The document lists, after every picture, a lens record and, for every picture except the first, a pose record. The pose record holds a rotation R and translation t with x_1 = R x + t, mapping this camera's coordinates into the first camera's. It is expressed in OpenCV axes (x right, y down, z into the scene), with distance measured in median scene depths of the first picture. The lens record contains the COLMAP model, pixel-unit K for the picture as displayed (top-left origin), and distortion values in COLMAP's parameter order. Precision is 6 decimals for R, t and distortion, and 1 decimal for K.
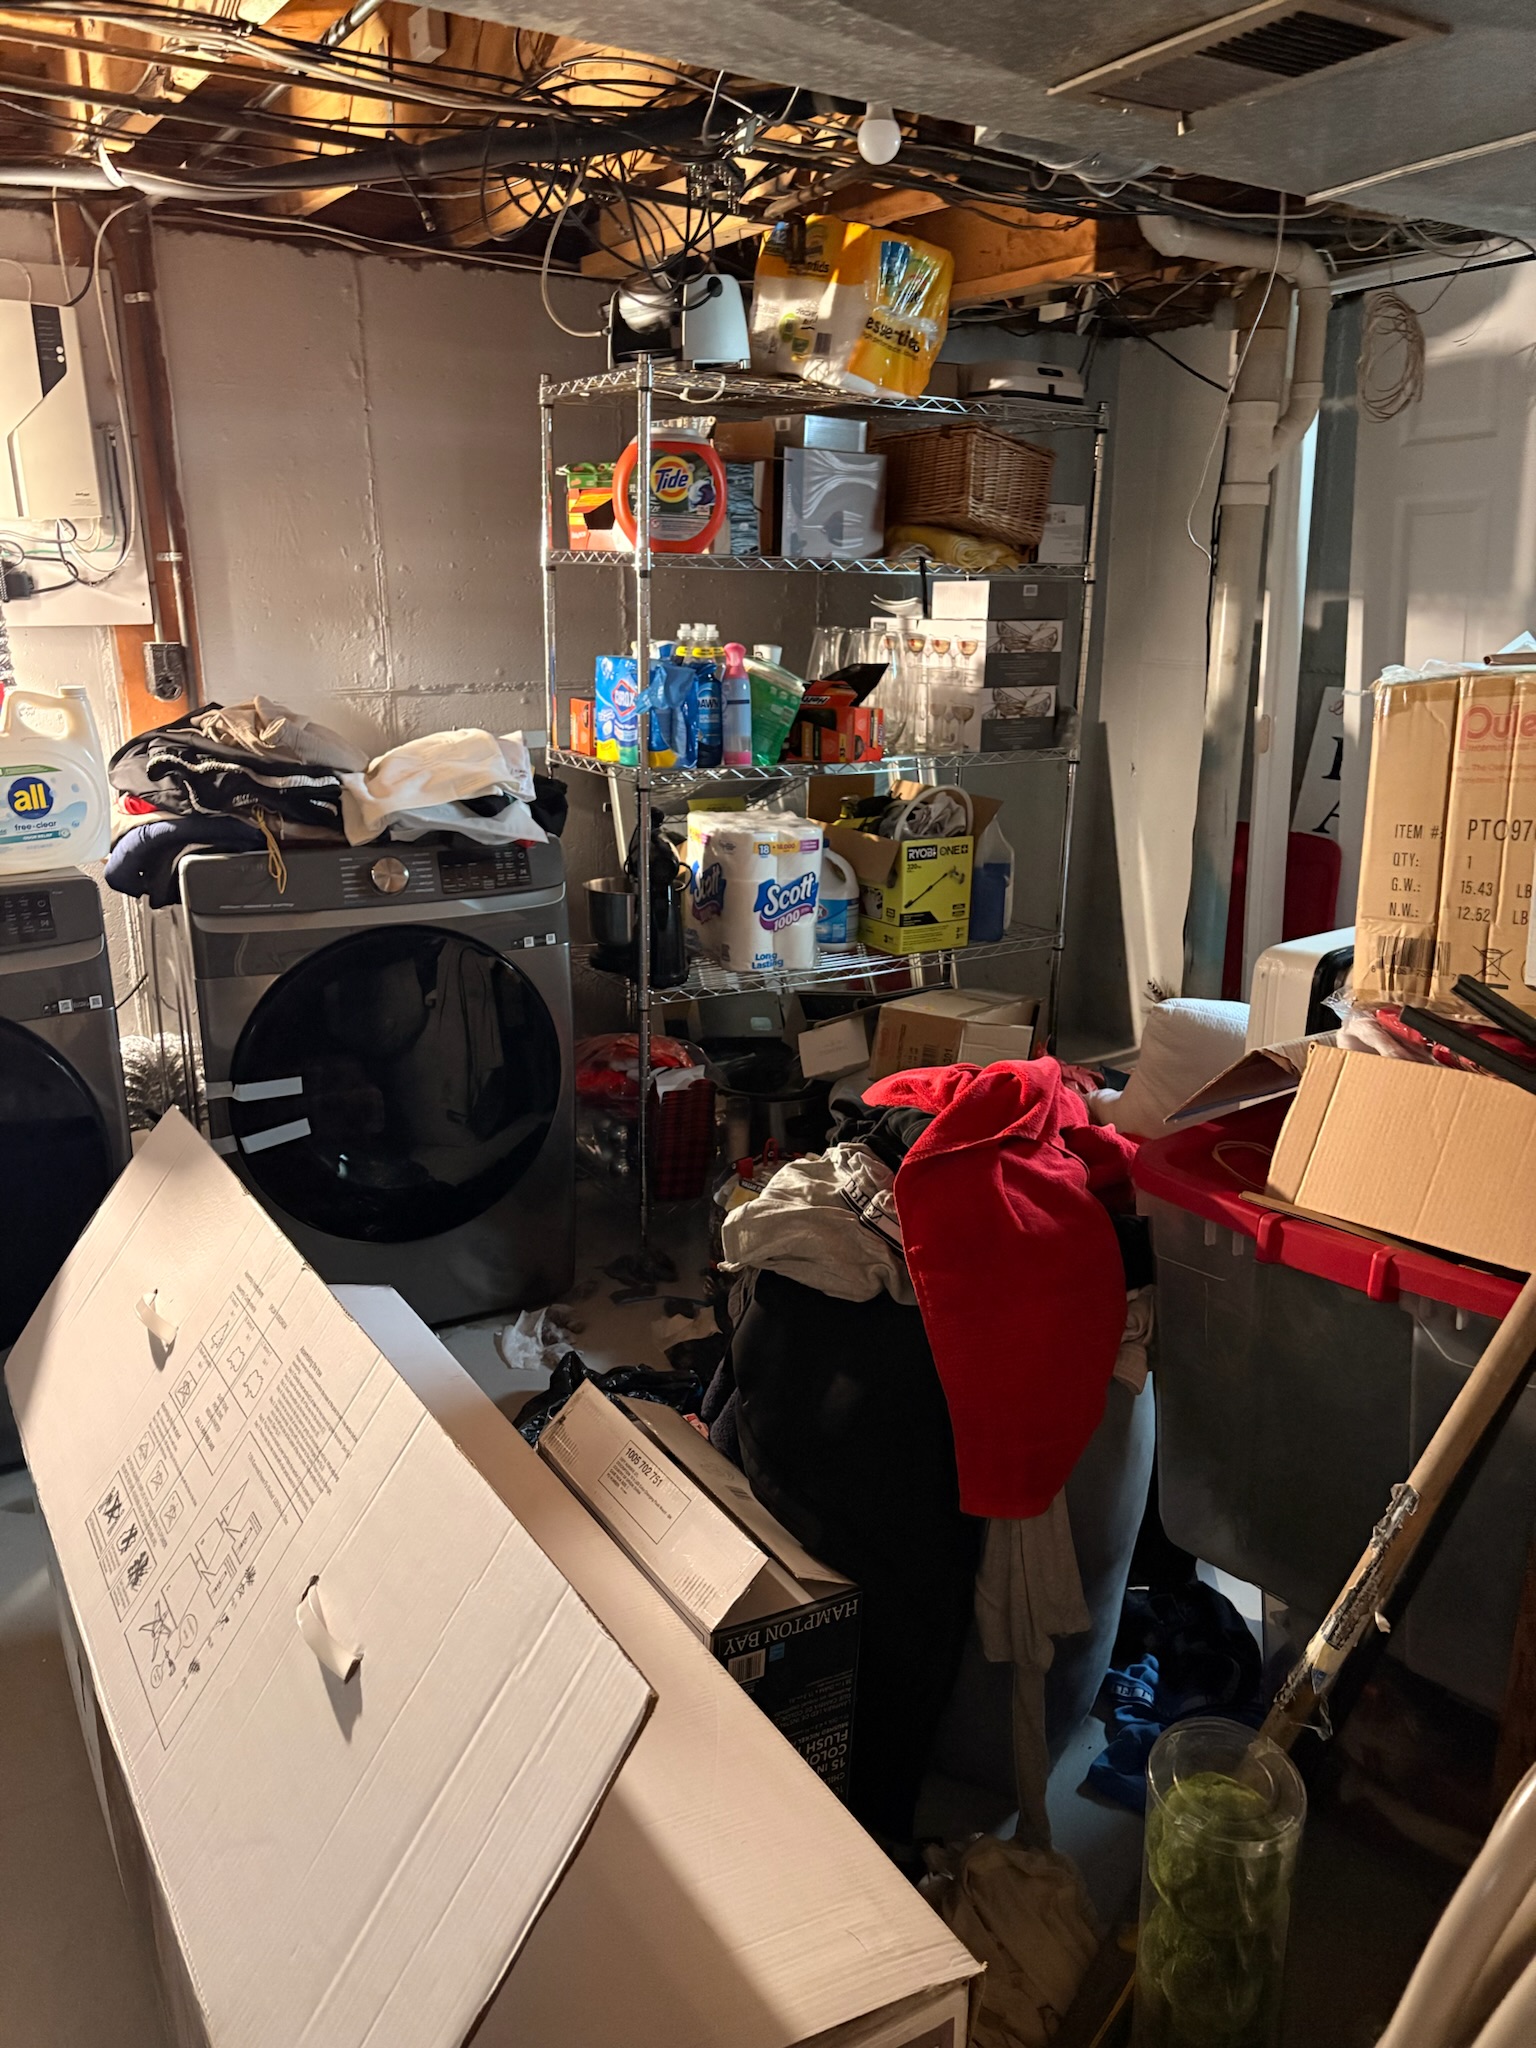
lens RADIAL K [[1581.8, 0, 768.0], [0, 1581.8, 1024.0], [0, 0, 1]] dist [0.057238, -0.006059]
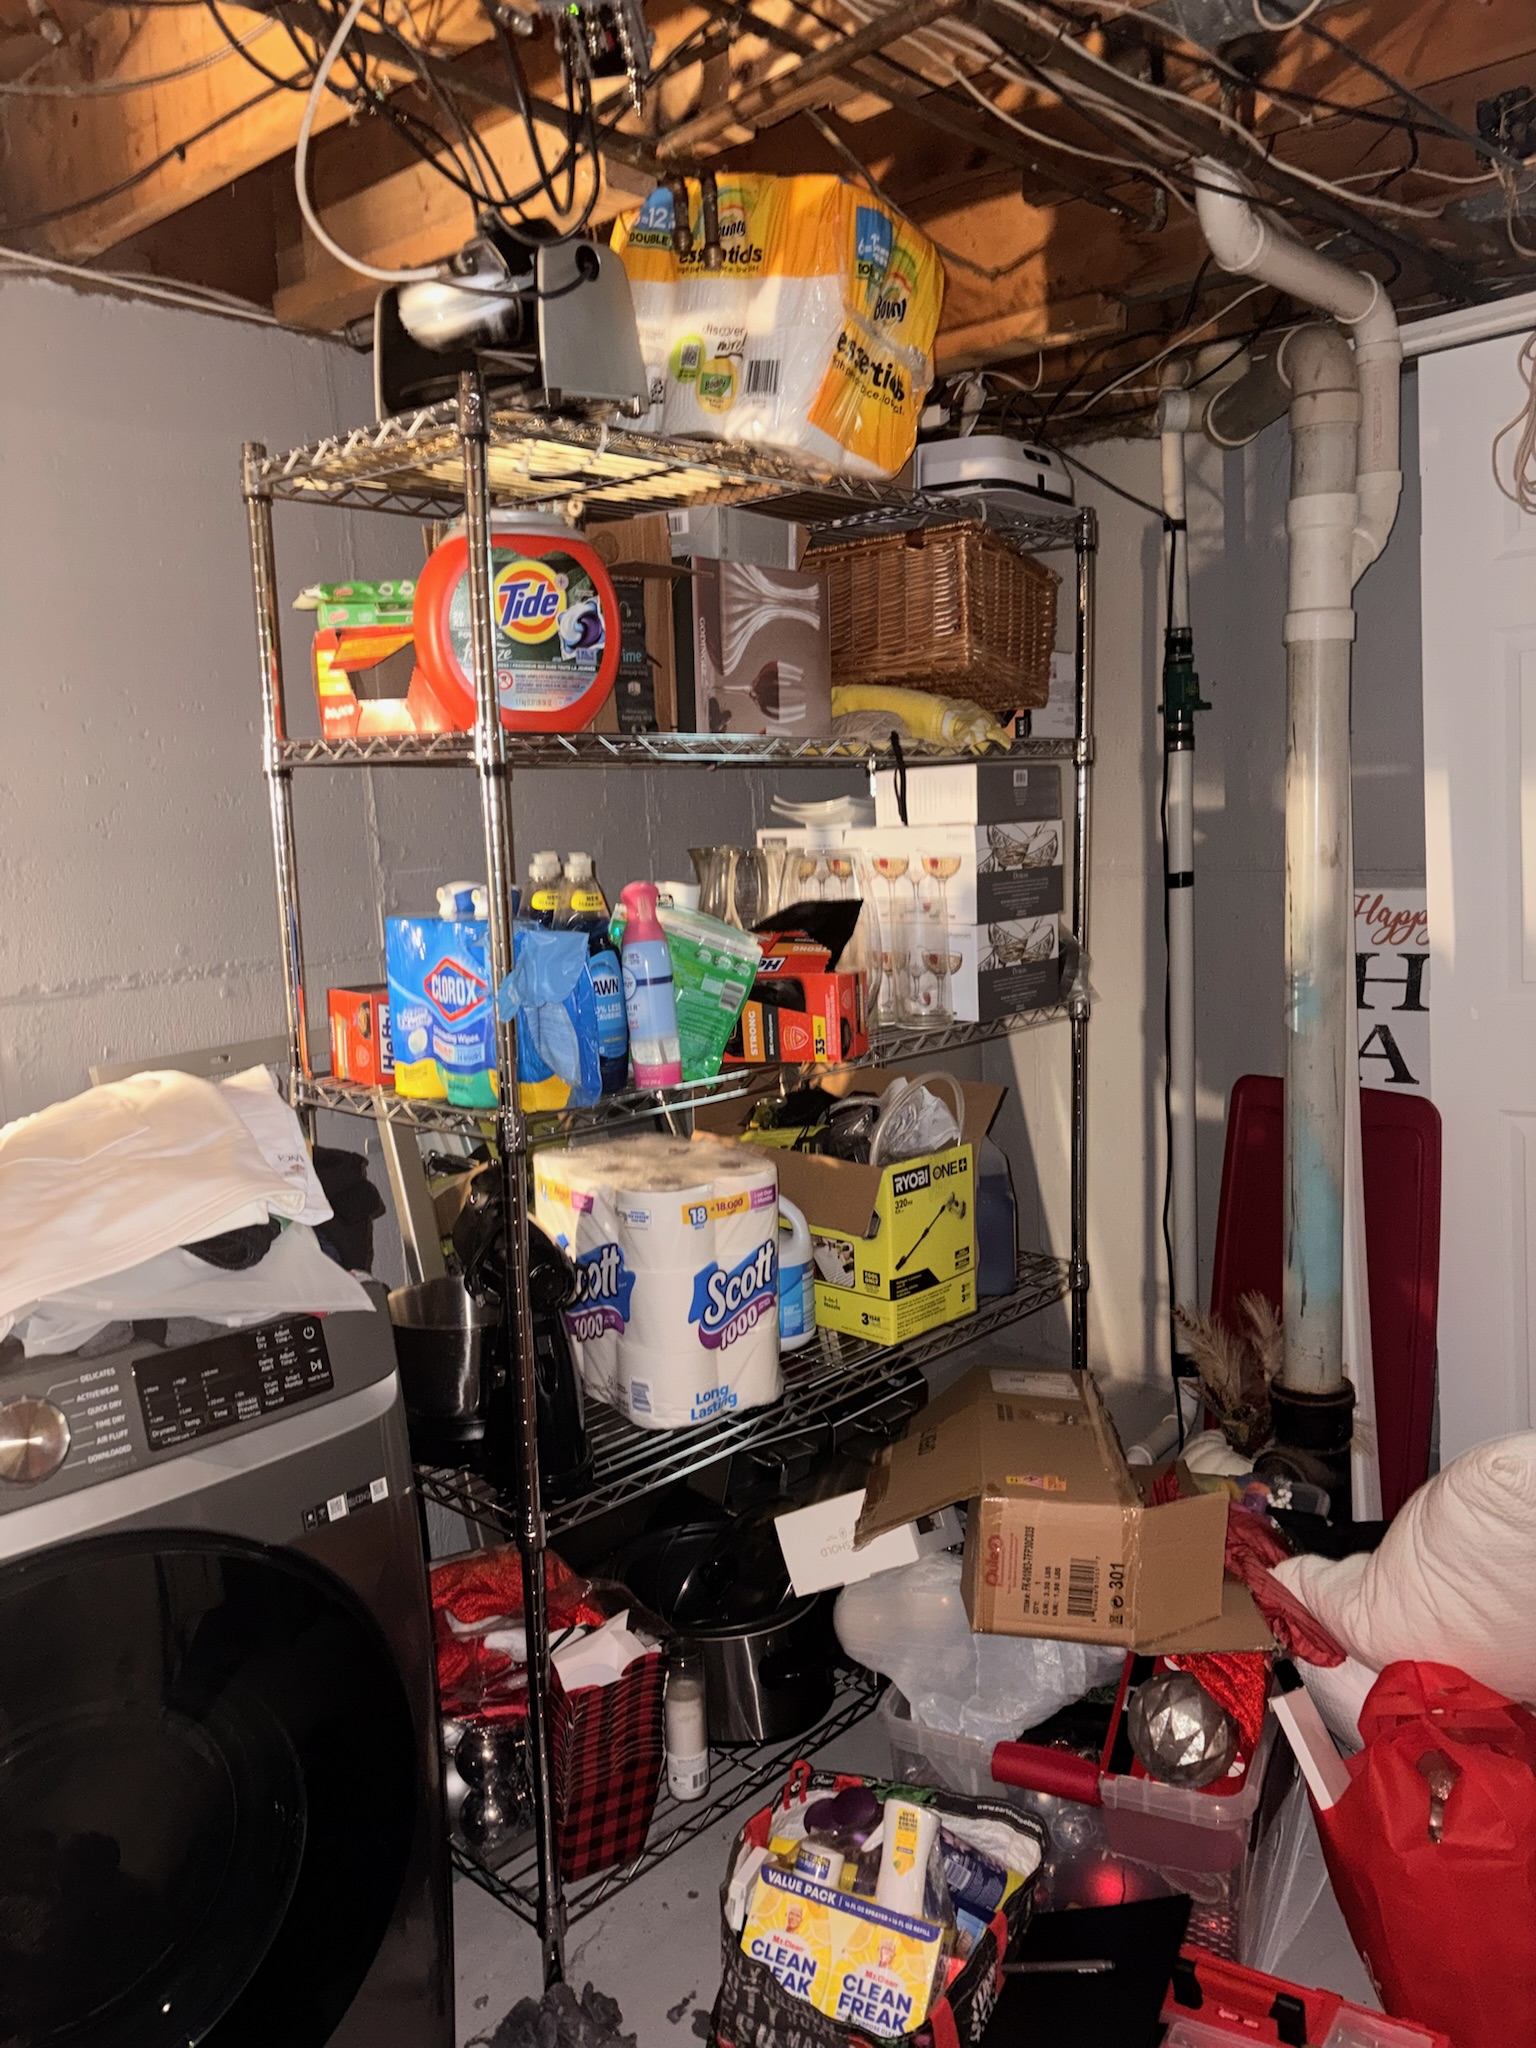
lens RADIAL K [[1524.4, 0, 767.2], [0, 1524.4, 1046.4], [0, 0, 1]] dist [0.114007, -0.131279]
pose [[0.966587, -0.087507, 0.240939, -0.110273], [0.114476, 0.988351, -0.100292, -0.113169], [-0.229356, 0.124522, 0.965345, 0.433818]]
